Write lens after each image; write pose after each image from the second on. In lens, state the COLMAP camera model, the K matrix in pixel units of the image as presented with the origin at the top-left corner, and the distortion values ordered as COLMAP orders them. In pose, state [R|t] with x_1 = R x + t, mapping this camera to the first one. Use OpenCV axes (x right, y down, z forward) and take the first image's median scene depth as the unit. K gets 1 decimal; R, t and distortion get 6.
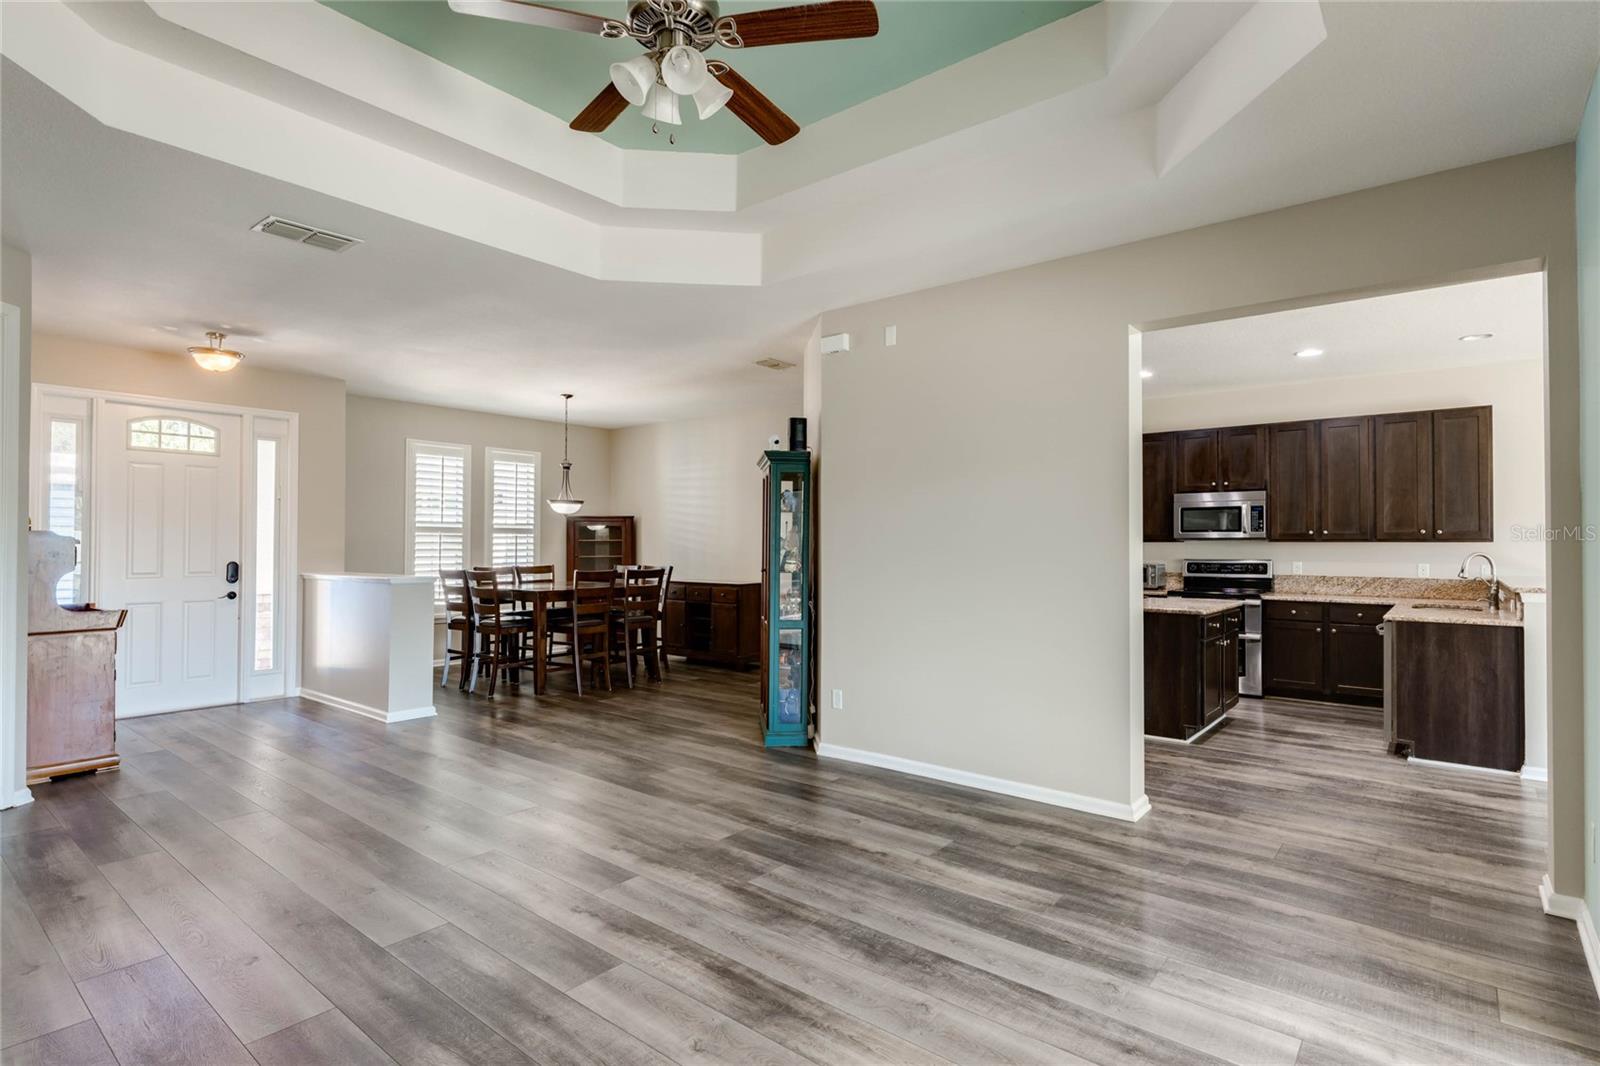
lens RADIAL K [[801.7, 0, 797.7], [0, 801.7, 536.7], [0, 0, 1]] dist [0.000016, -0.000106]
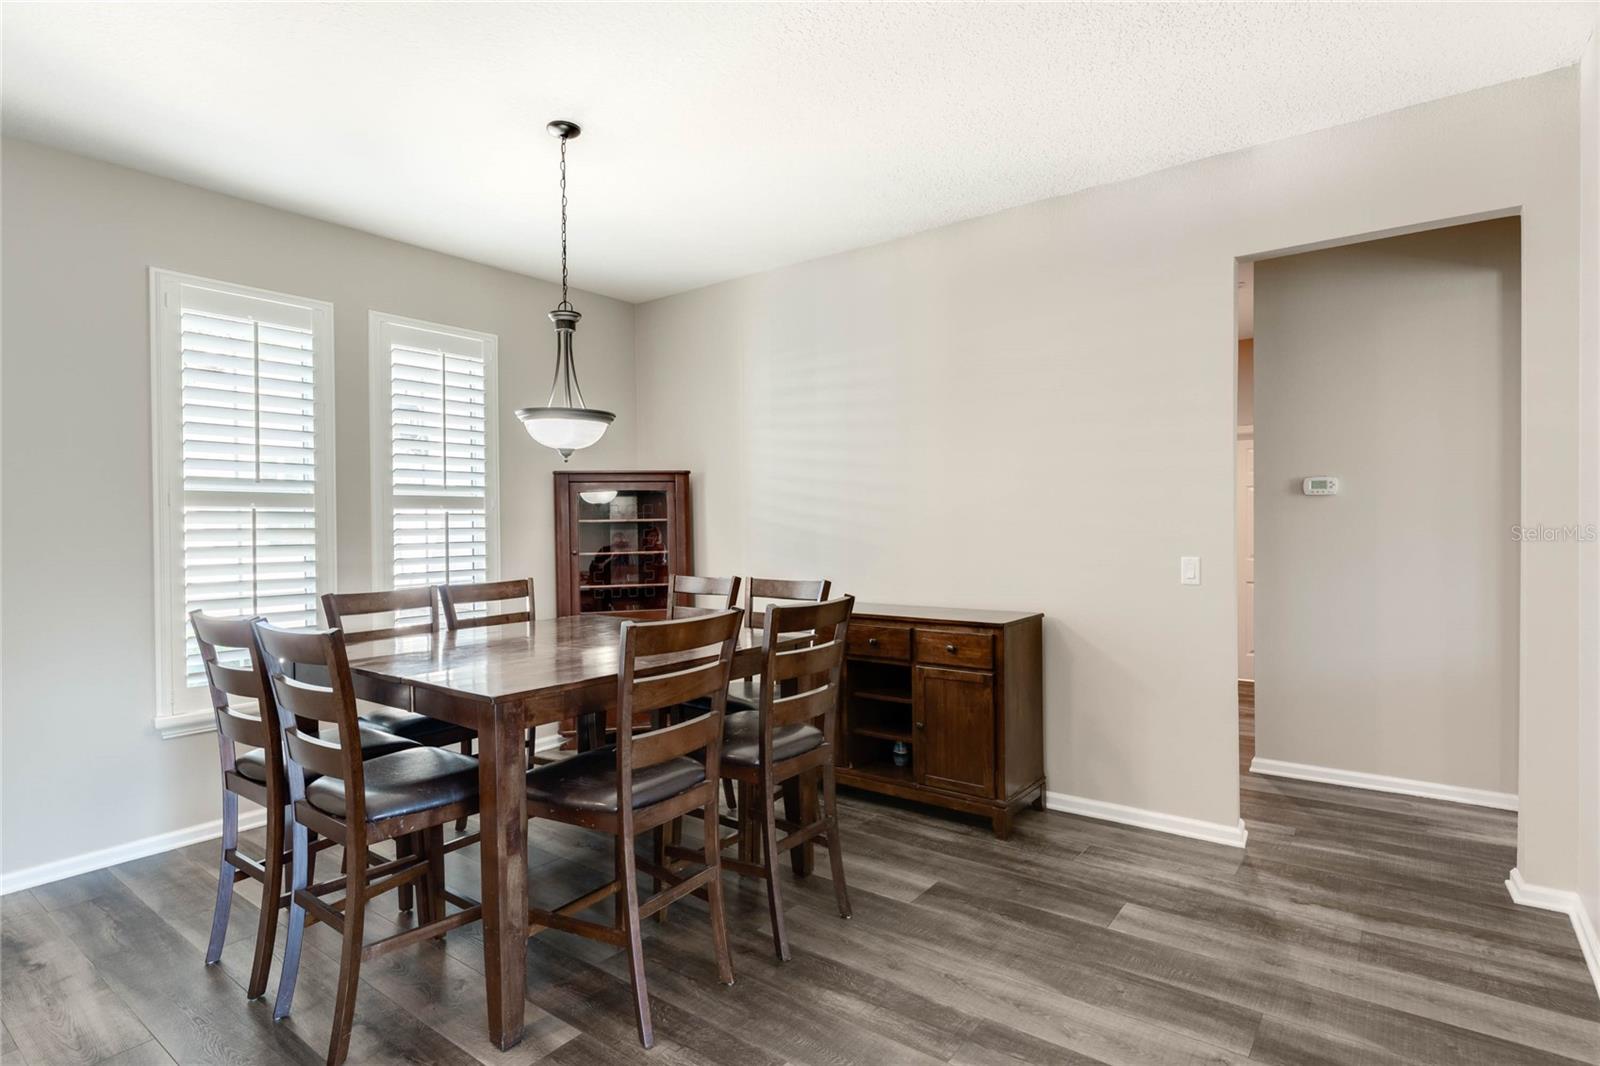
lens RADIAL K [[801.7, 0, 797.7], [0, 801.7, 536.7], [0, 0, 1]] dist [0.000016, -0.000106]
pose [[0.998784, -0.017012, 0.046275, -0.063700], [0.016163, 0.999695, 0.018646, 0.002730], [-0.046578, -0.017876, 0.998755, 0.197368]]
